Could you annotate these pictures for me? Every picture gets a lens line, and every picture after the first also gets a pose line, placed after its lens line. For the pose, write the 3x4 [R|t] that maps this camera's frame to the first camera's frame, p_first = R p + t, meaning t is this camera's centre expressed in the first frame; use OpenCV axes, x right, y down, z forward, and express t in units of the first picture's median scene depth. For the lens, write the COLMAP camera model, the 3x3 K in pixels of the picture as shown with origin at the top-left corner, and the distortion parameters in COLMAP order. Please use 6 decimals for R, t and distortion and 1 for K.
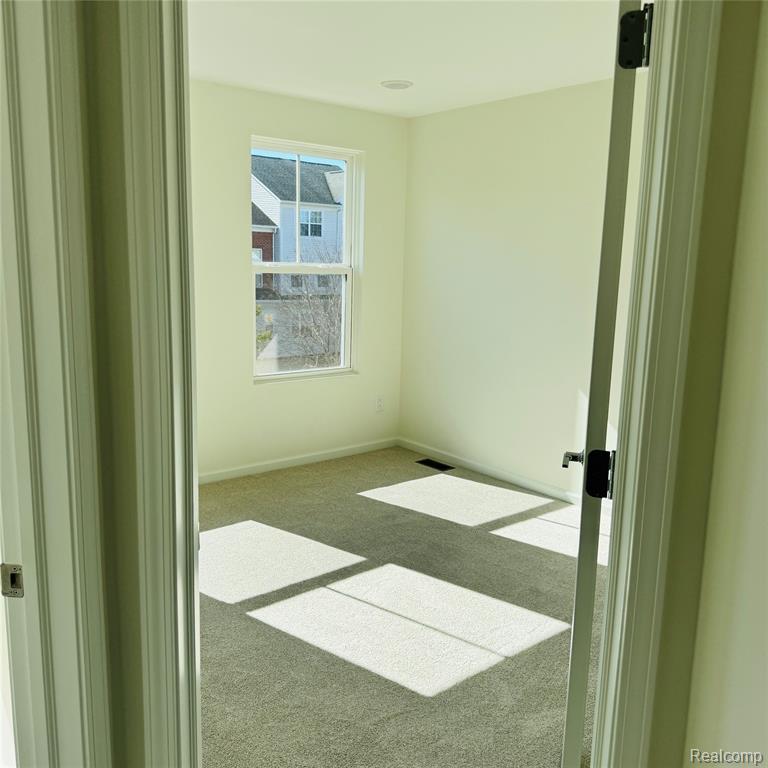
lens RADIAL K [[726.6, 0, 377.8], [0, 726.6, 384.4], [0, 0, 1]] dist [0.106855, -0.161902]
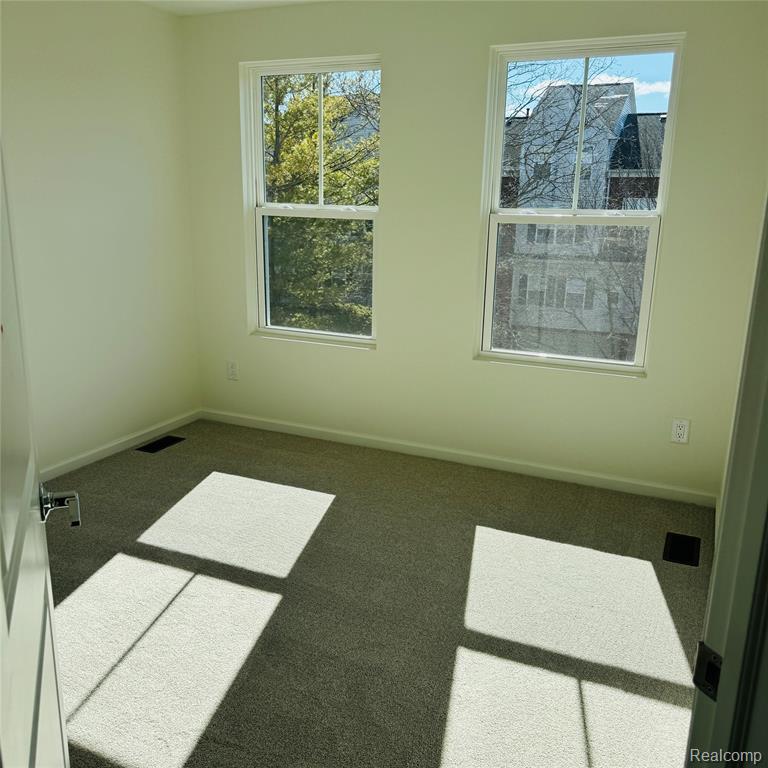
lens RADIAL K [[726.6, 0, 377.8], [0, 726.6, 384.4], [0, 0, 1]] dist [0.106855, -0.161902]
pose [[0.438959, 0.214337, -0.872568, 0.580536], [-0.166531, 0.973713, 0.155407, -0.093029], [0.882940, 0.077092, 0.463114, 0.595460]]
